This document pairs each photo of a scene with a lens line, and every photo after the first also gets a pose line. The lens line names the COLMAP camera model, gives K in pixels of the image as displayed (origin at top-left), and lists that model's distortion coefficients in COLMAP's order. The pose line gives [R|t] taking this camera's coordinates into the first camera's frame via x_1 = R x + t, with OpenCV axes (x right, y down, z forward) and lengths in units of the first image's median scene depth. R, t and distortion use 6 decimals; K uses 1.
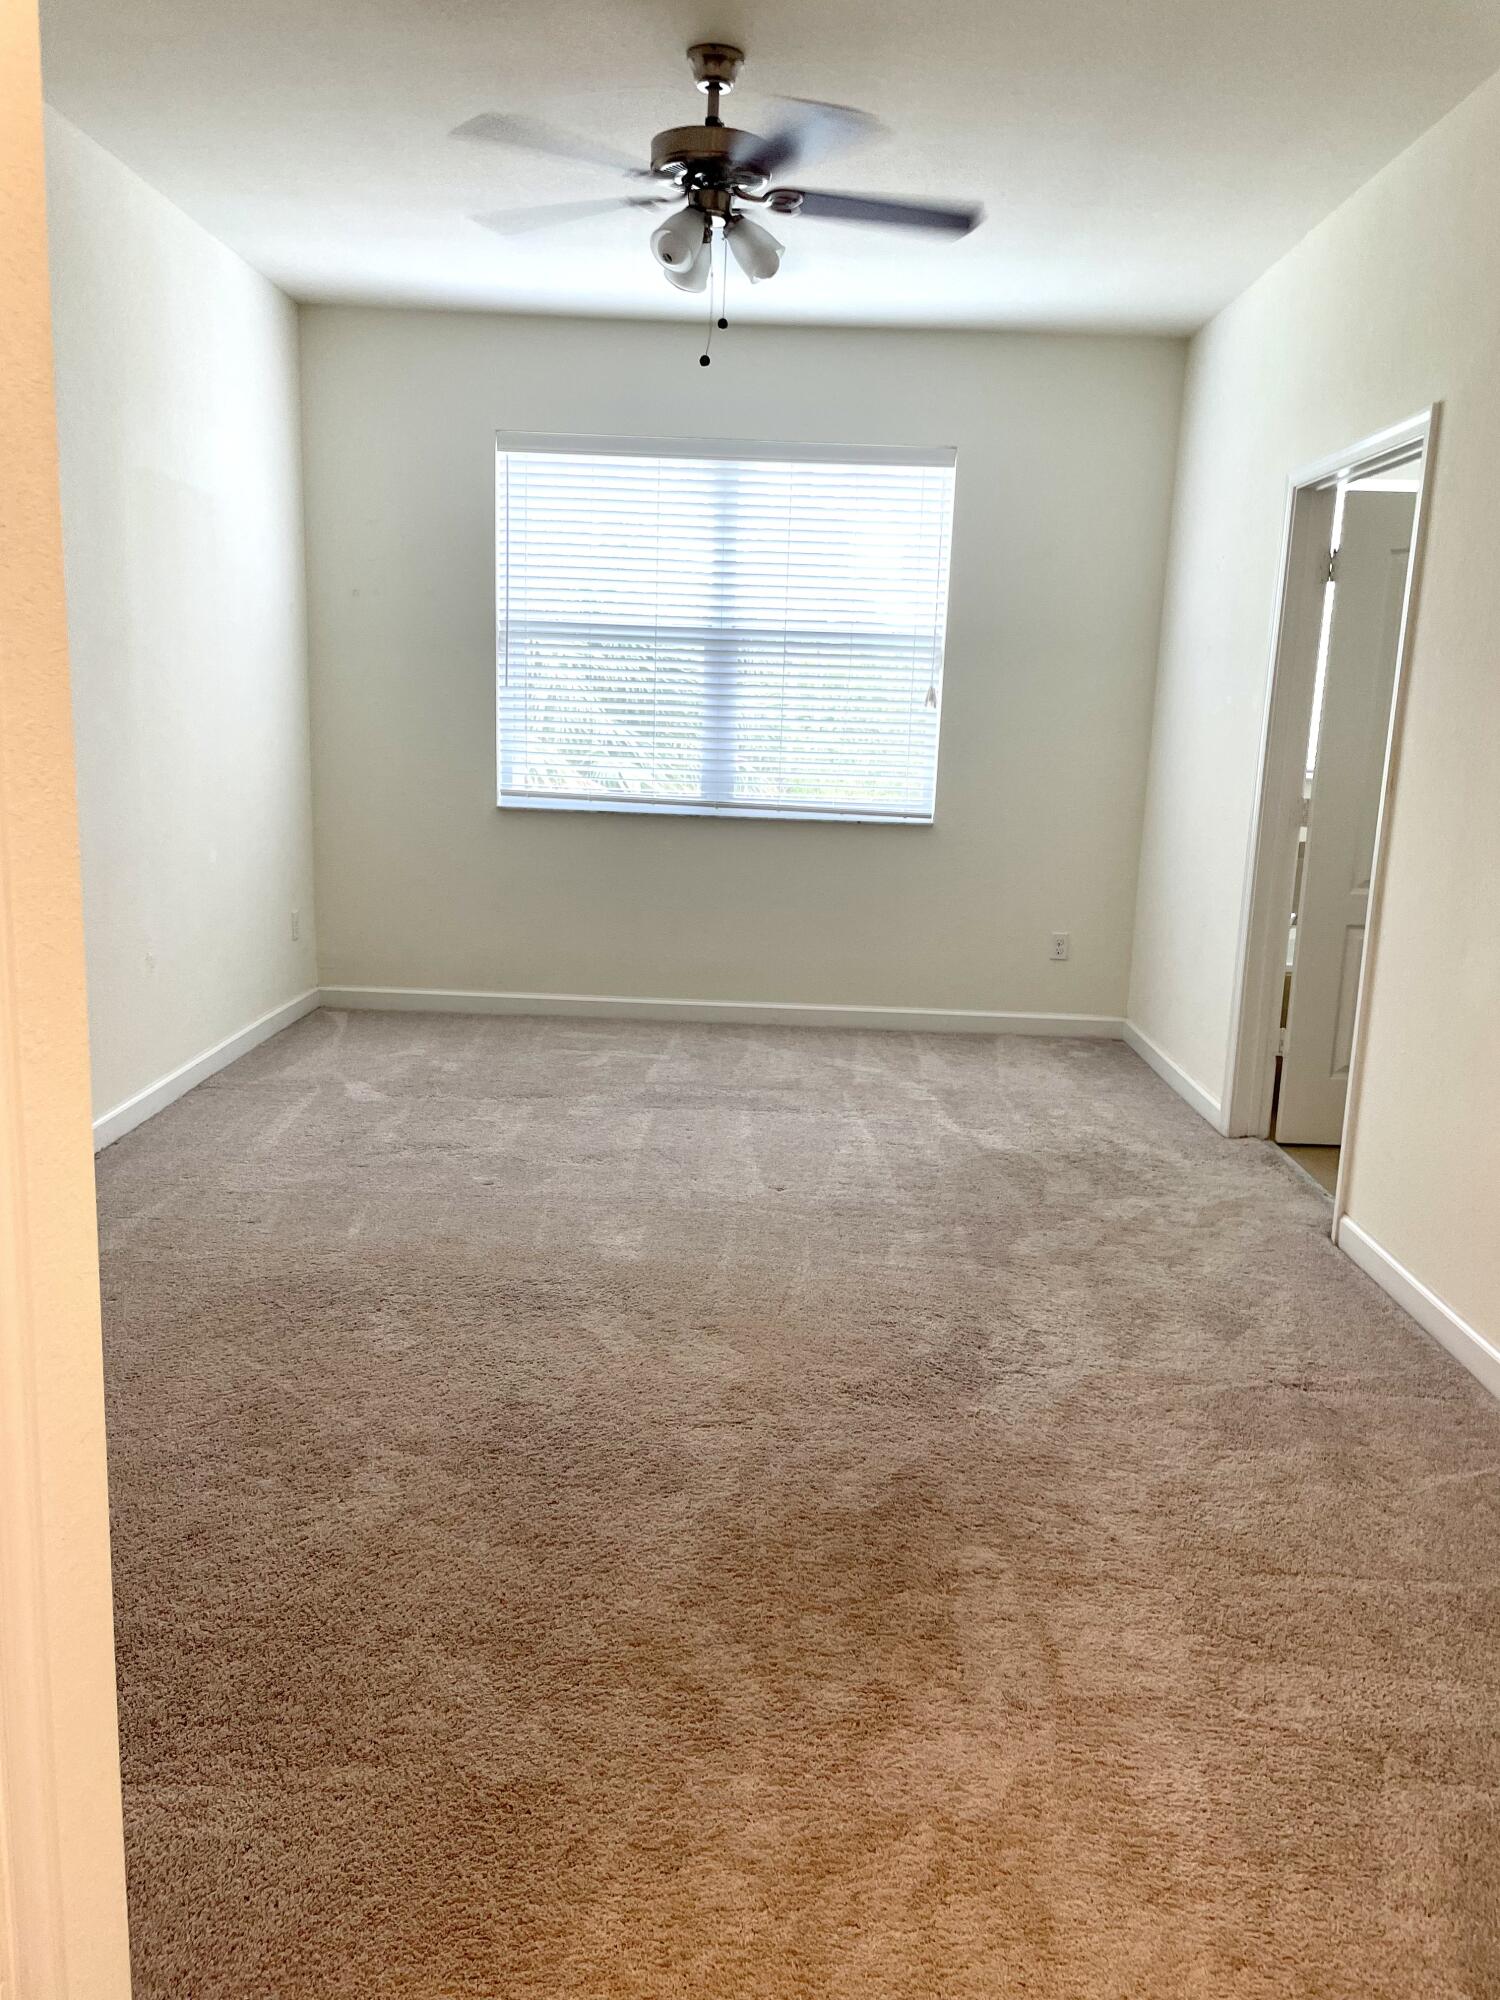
lens RADIAL K [[1515.2, 0, 744.0], [0, 1515.2, 1009.6], [0, 0, 1]] dist [0.084432, -0.092175]
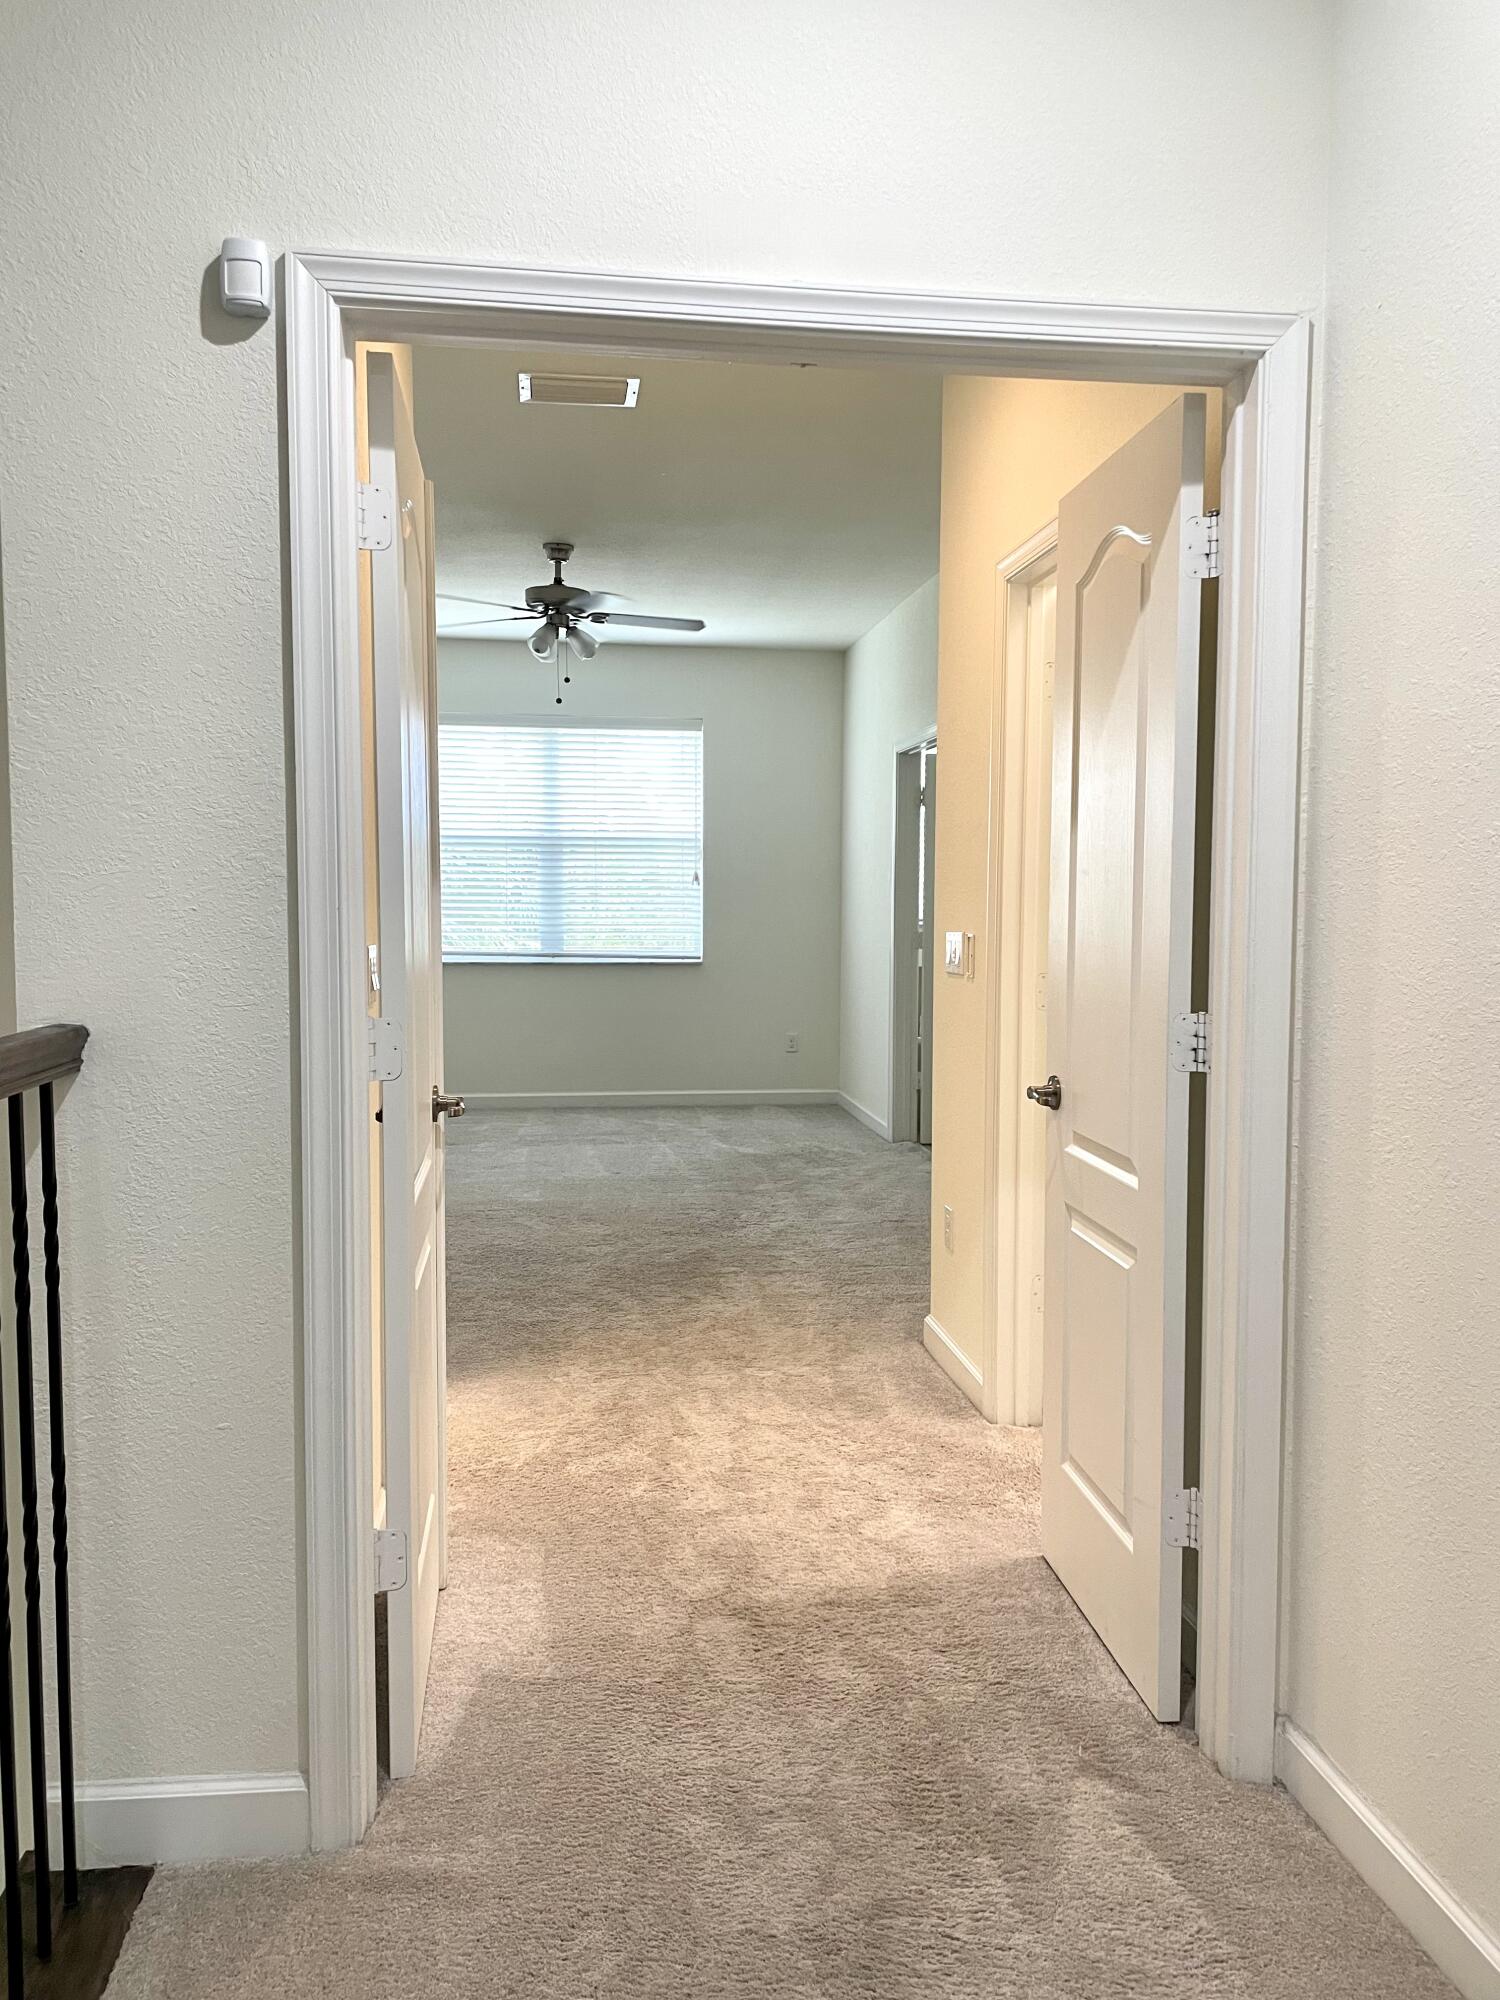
lens RADIAL K [[1515.2, 0, 757.0], [0, 1515.2, 996.8], [0, 0, 1]] dist [0.084432, -0.092175]
pose [[0.987945, -0.039469, 0.149689, -0.055903], [0.058522, 0.990417, -0.125097, 0.123275], [-0.143317, 0.132349, 0.980787, -0.561484]]
